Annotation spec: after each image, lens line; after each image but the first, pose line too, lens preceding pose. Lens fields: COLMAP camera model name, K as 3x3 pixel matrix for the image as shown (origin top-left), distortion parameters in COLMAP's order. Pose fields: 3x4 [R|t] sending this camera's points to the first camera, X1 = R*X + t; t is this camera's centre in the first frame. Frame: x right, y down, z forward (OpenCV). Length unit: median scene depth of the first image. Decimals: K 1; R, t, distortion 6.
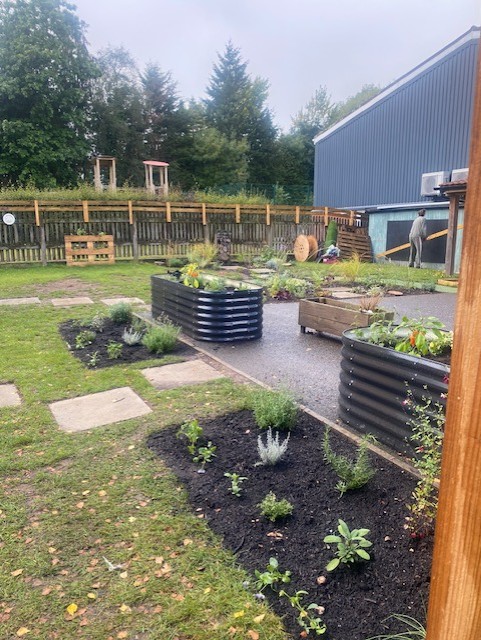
lens RADIAL K [[506.1, 0, 239.9], [0, 506.1, 320.6], [0, 0, 1]] dist [0.032307, -0.035872]
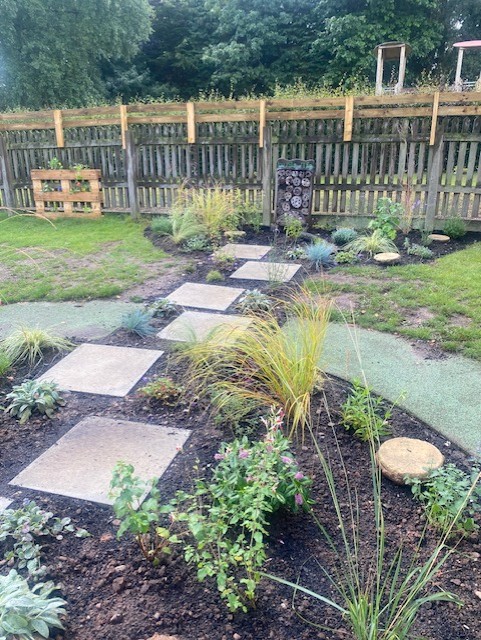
lens RADIAL K [[506.1, 0, 243.0], [0, 506.1, 318.1], [0, 0, 1]] dist [0.032307, -0.035872]
pose [[0.697817, 0.216520, -0.682767, 0.301751], [-0.115359, 0.974746, 0.191212, -0.131918], [0.706925, -0.054668, 0.705172, 0.693447]]
